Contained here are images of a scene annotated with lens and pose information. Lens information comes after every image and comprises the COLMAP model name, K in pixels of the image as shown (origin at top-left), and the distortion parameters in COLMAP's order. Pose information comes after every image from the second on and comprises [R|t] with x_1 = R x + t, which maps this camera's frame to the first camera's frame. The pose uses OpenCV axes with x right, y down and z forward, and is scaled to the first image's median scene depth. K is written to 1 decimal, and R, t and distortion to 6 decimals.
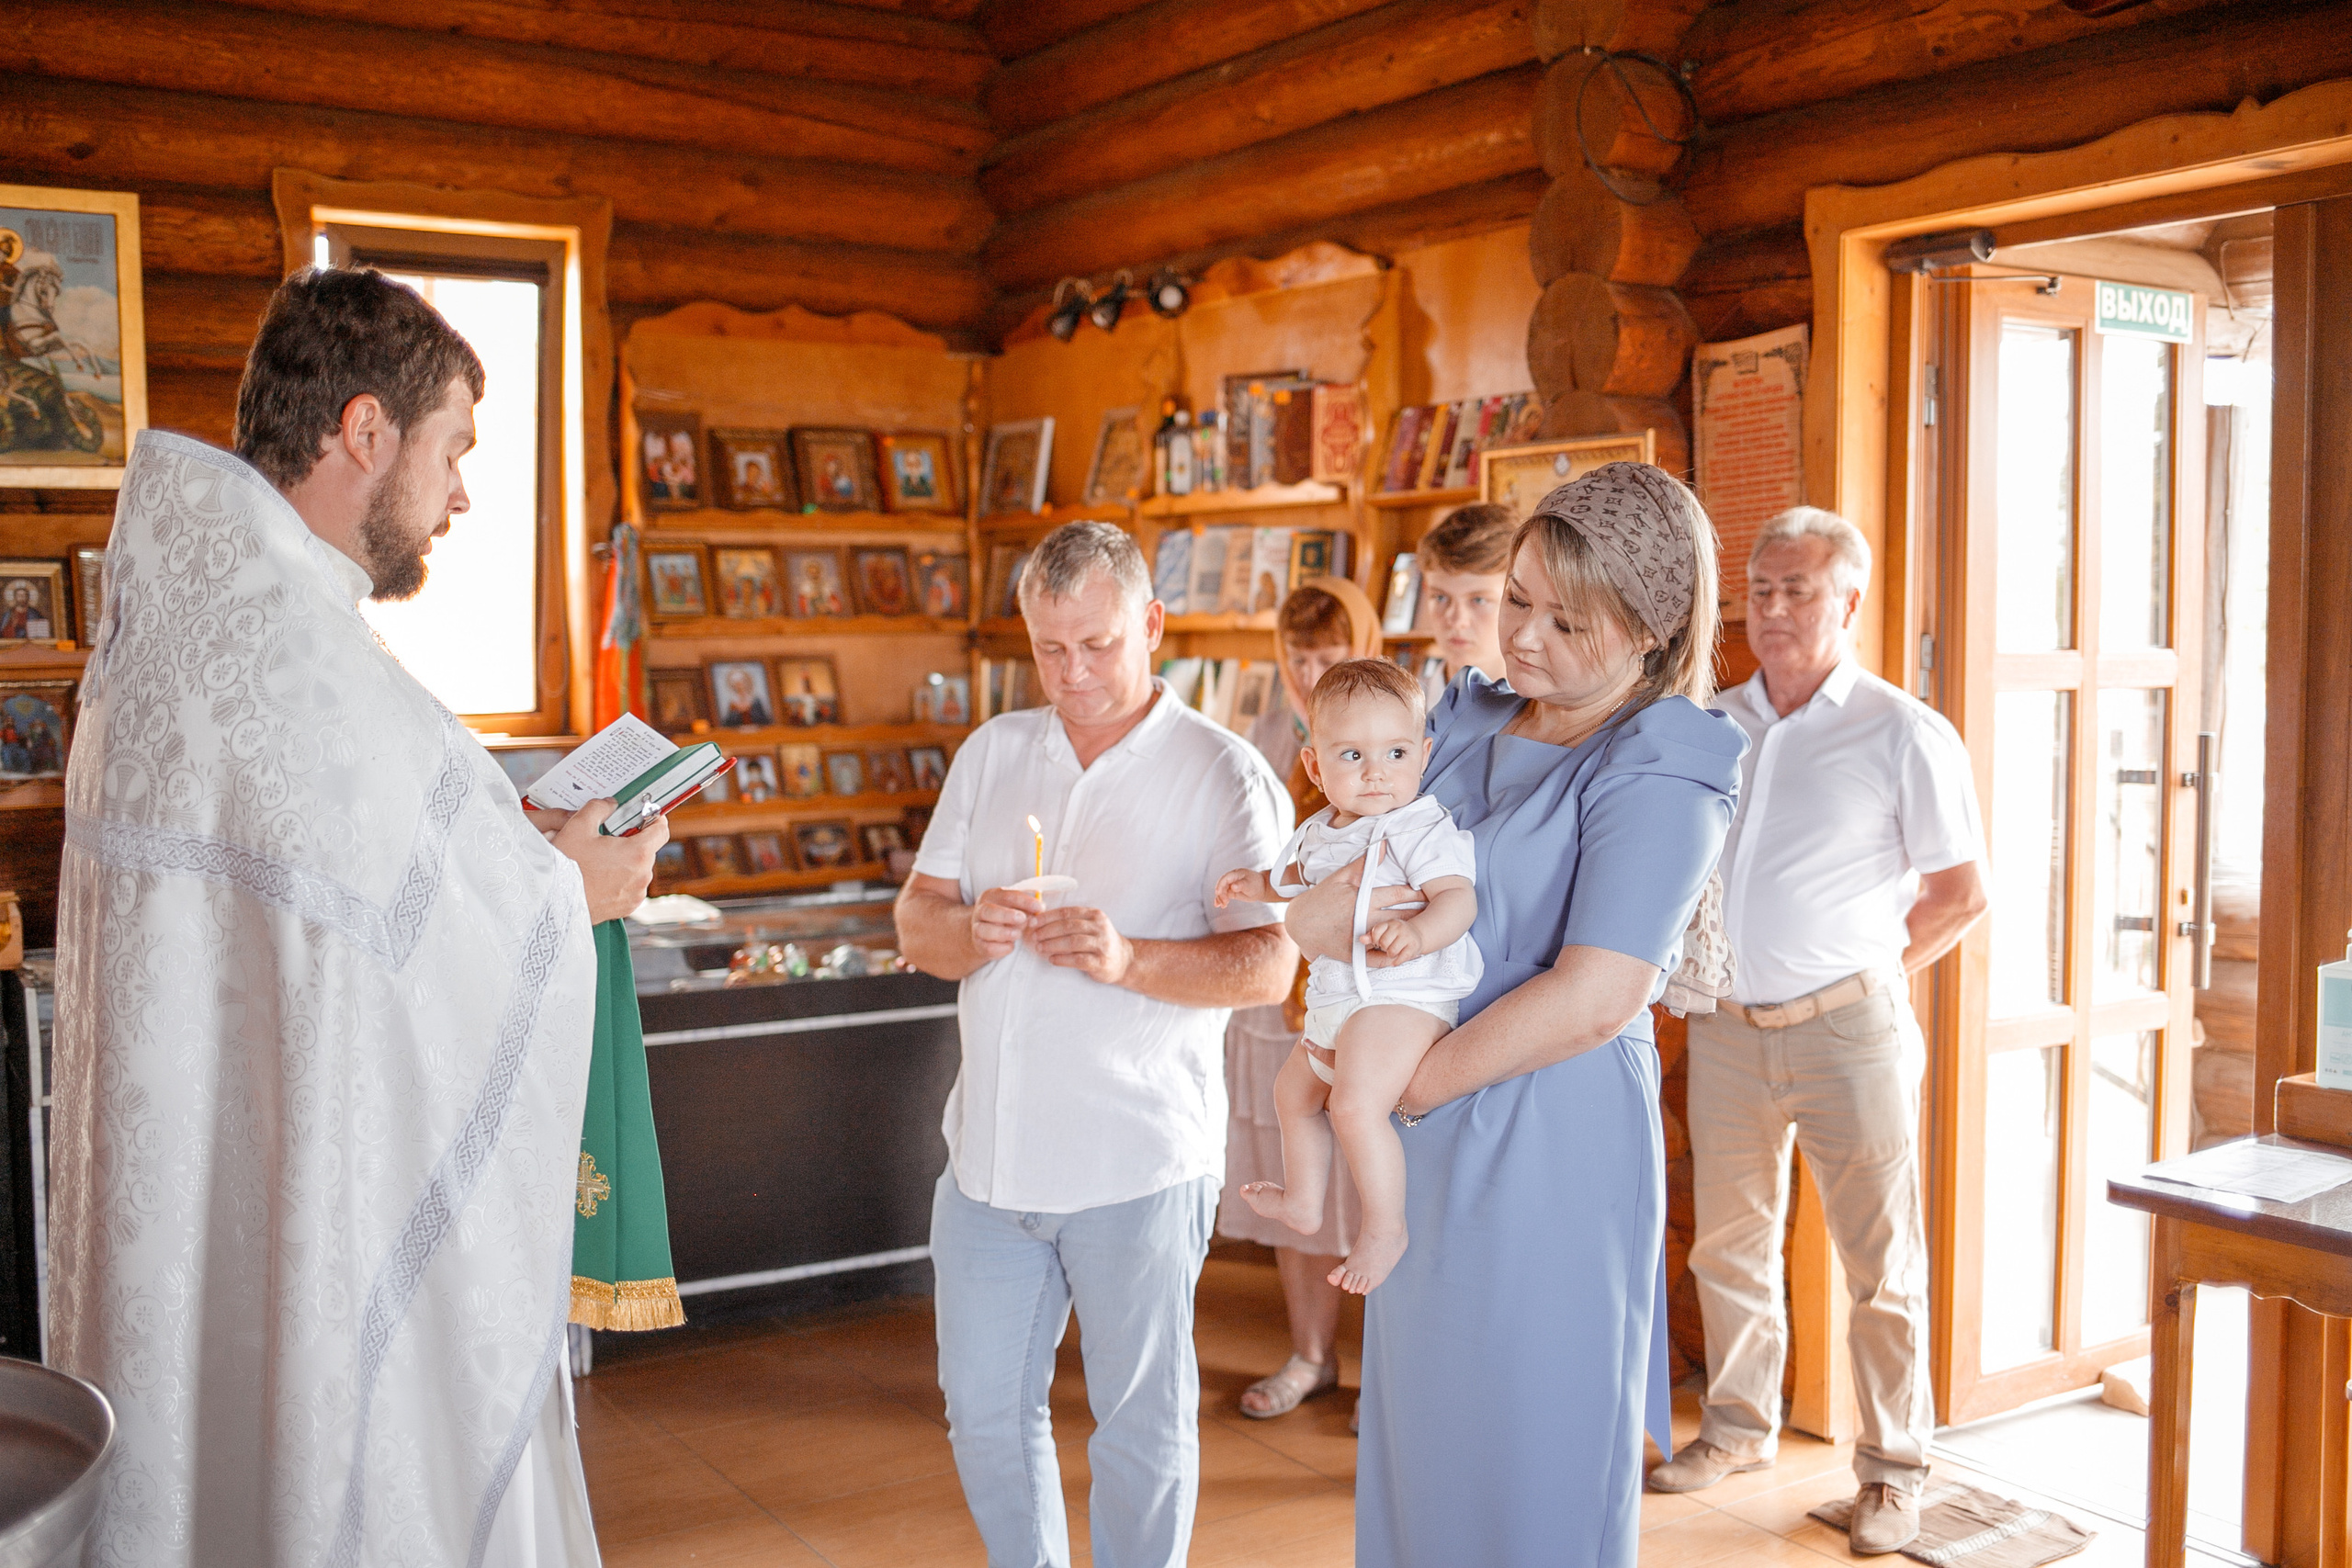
lens RADIAL K [[2297.5, 0, 1171.6], [0, 2297.5, 777.5], [0, 0, 1]] dist [-0.044905, 0.000000]
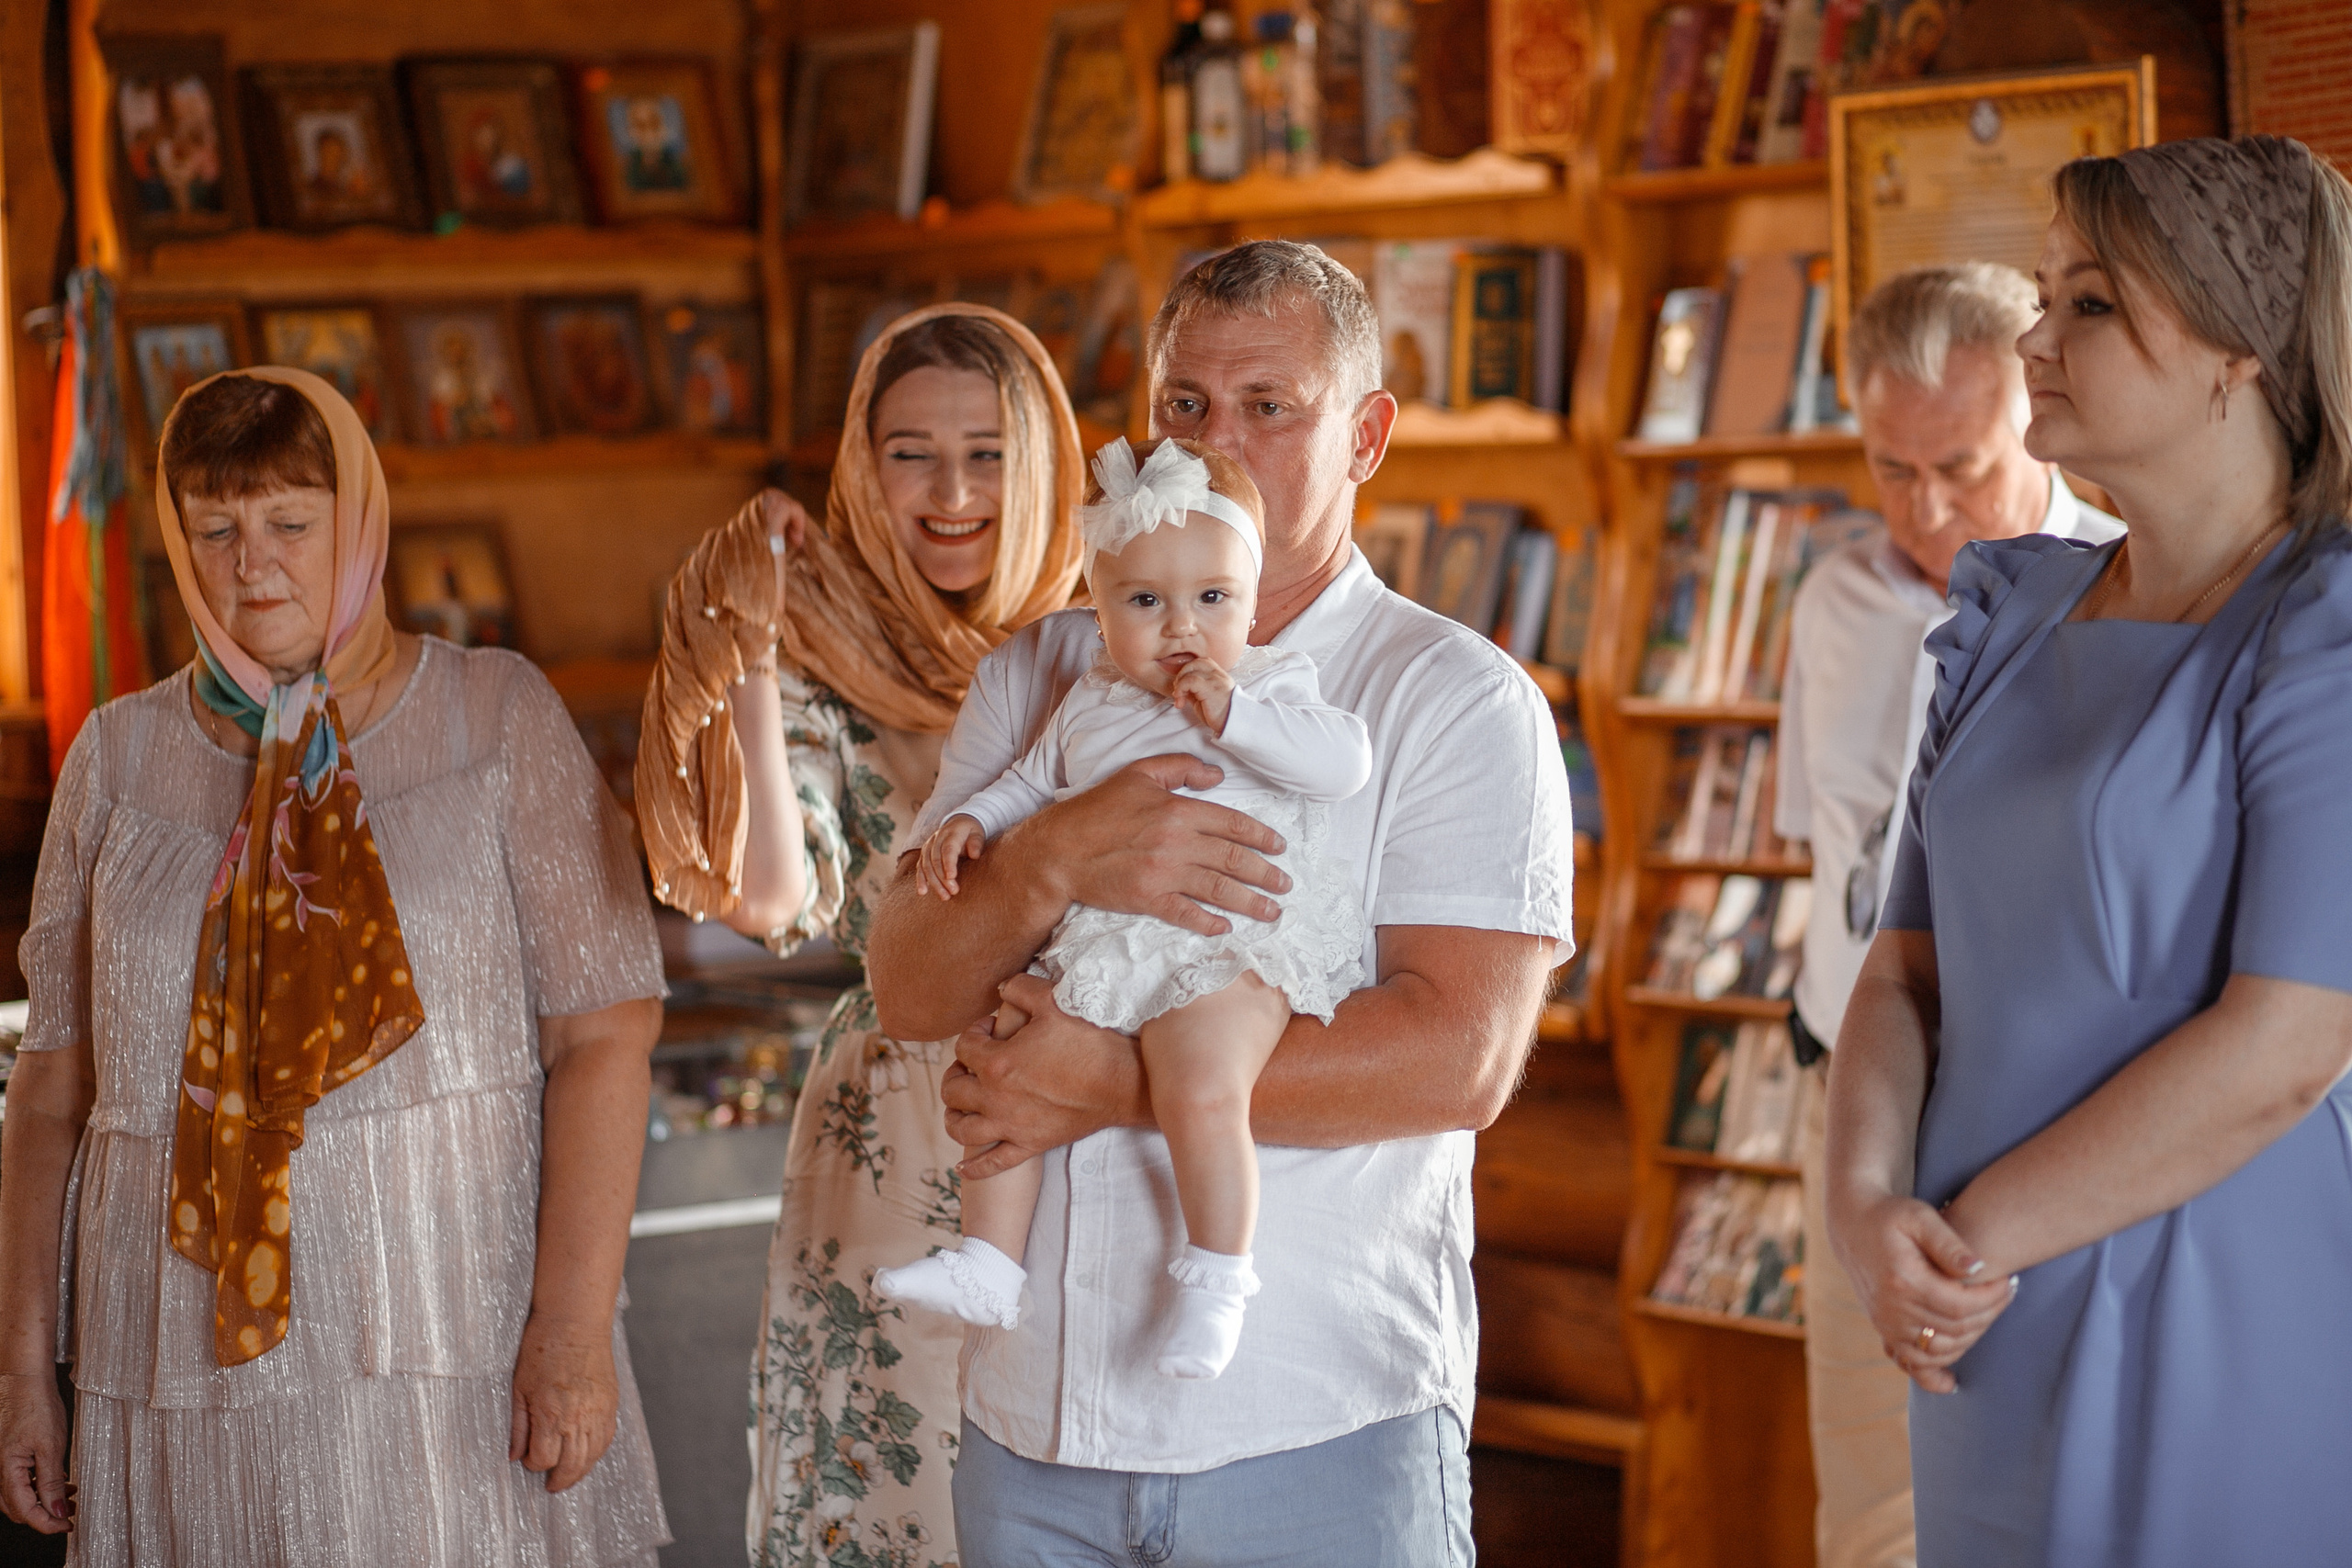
lens RADIAL K [[5709.3, 0, 1145.3], [0, 5709.3, 780.3], [0, 0, 1]] dist [-0.147909, 0.000000]
pose [[0.999219, -0.031105, 0.024386, -0.045489], [0.031152, 0.999513, -0.001558, 0.008667], [-0.024326, 0.002316, 0.999701, -0.232120]]
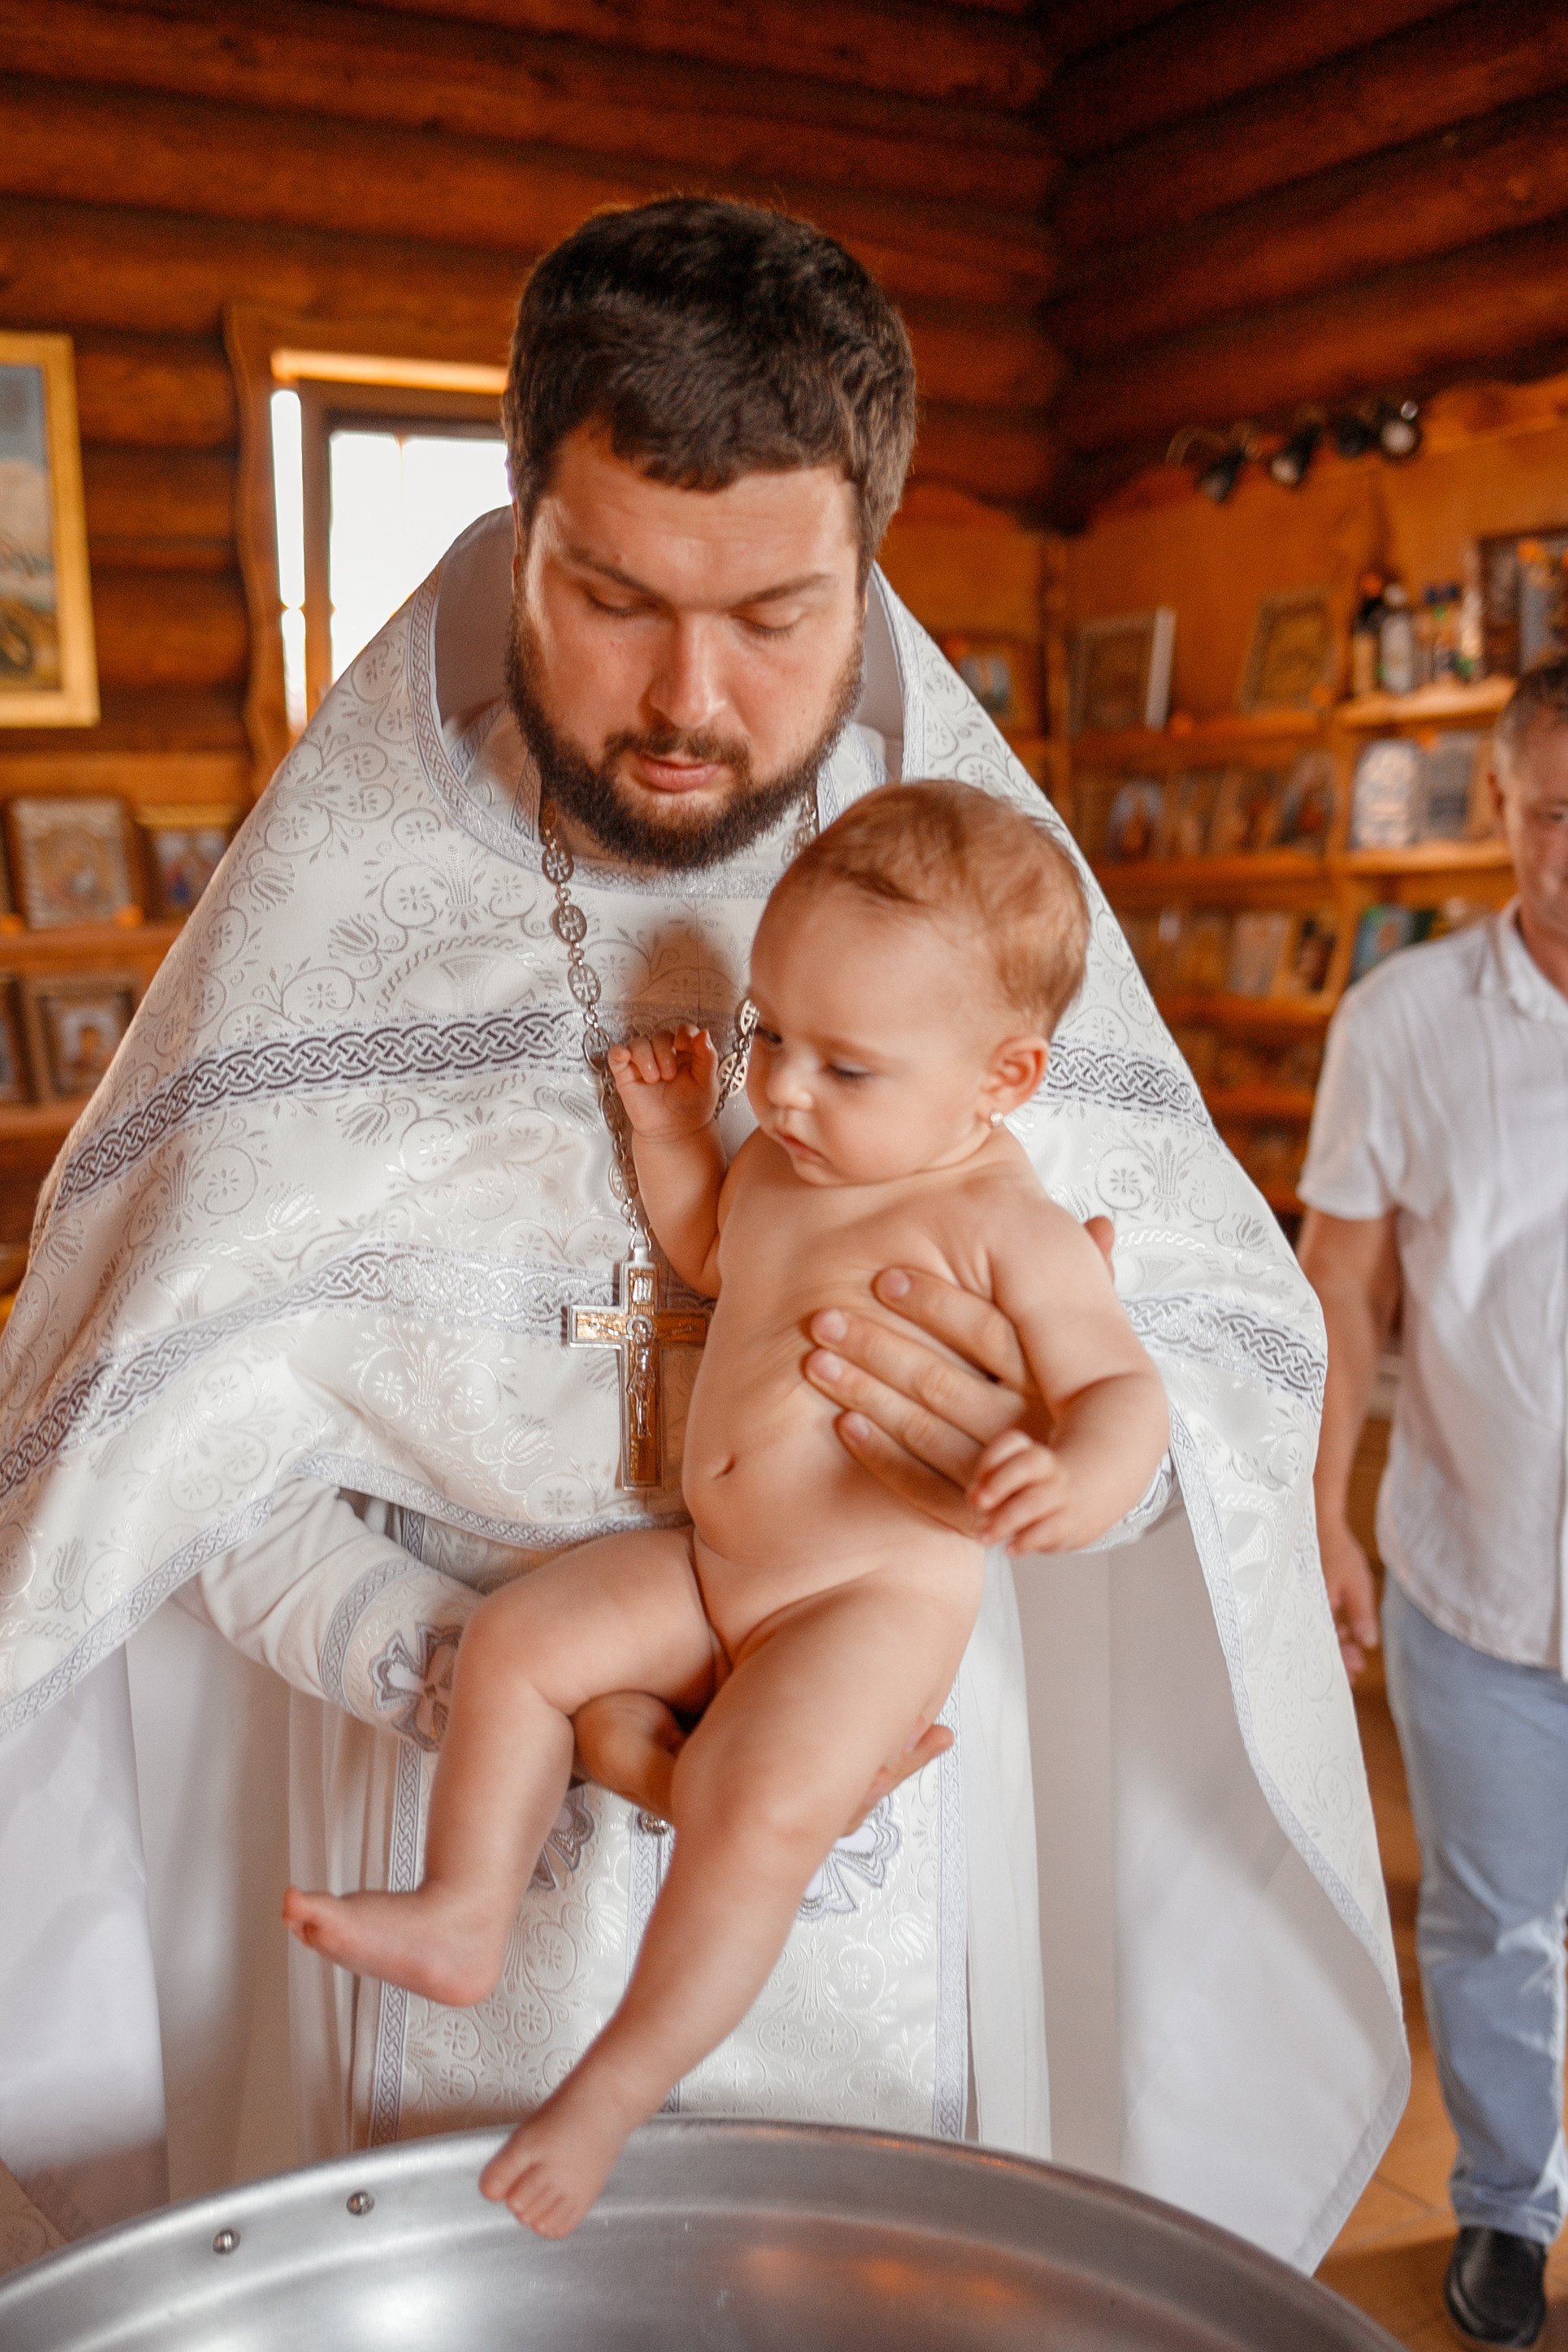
lens RADIAL K [[2455.1, 0, 792.1], [0, 2455.1, 1181.1], [0, 0, 1]] dist [-0.052065, 0.000000]
pose [[0.999310, -0.026576, -0.025936, -0.179958], [0.027730, 0.998592, 0.045214, -0.001521], [0.024698, -0.045902, 0.998641, 0.155992]]
